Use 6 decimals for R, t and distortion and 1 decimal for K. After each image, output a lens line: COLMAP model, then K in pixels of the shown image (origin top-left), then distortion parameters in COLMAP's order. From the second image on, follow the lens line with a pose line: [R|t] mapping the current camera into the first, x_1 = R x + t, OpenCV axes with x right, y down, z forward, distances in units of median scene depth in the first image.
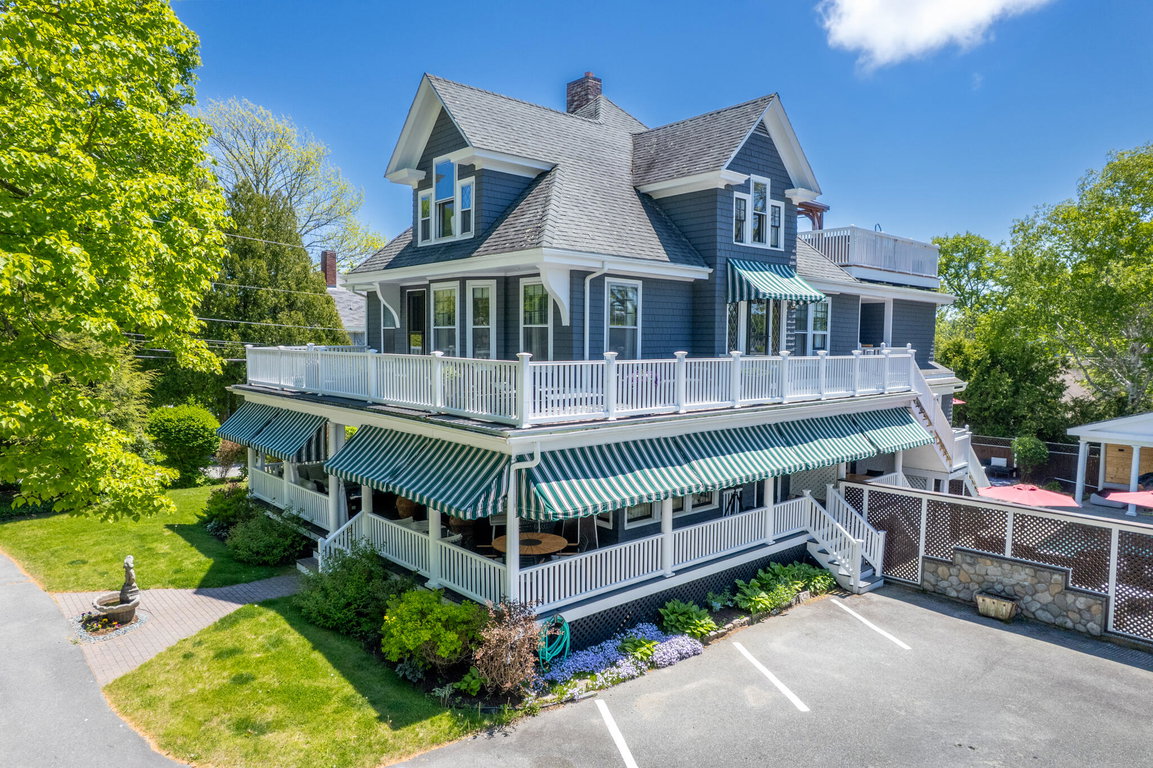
lens RADIAL K [[738.6, 0, 574.8], [0, 738.6, 395.6], [0, 0, 1]] dist [-0.047778, 0.005274]
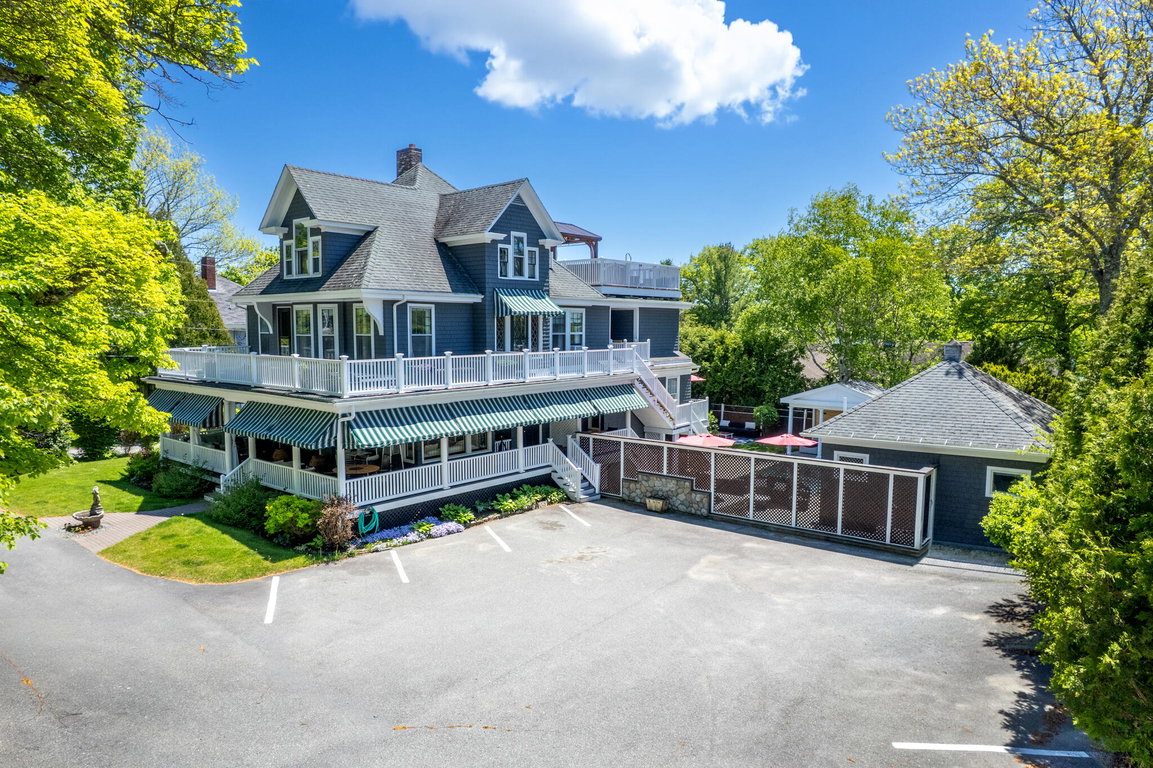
lens RADIAL K [[738.6, 0, 574.8], [0, 738.6, 395.6], [0, 0, 1]] dist [-0.047778, 0.005274]
pose [[0.988517, -0.020463, 0.149718, 0.149948], [0.017464, 0.999620, 0.021321, 0.007105], [-0.150097, -0.018461, 0.988499, -0.583660]]
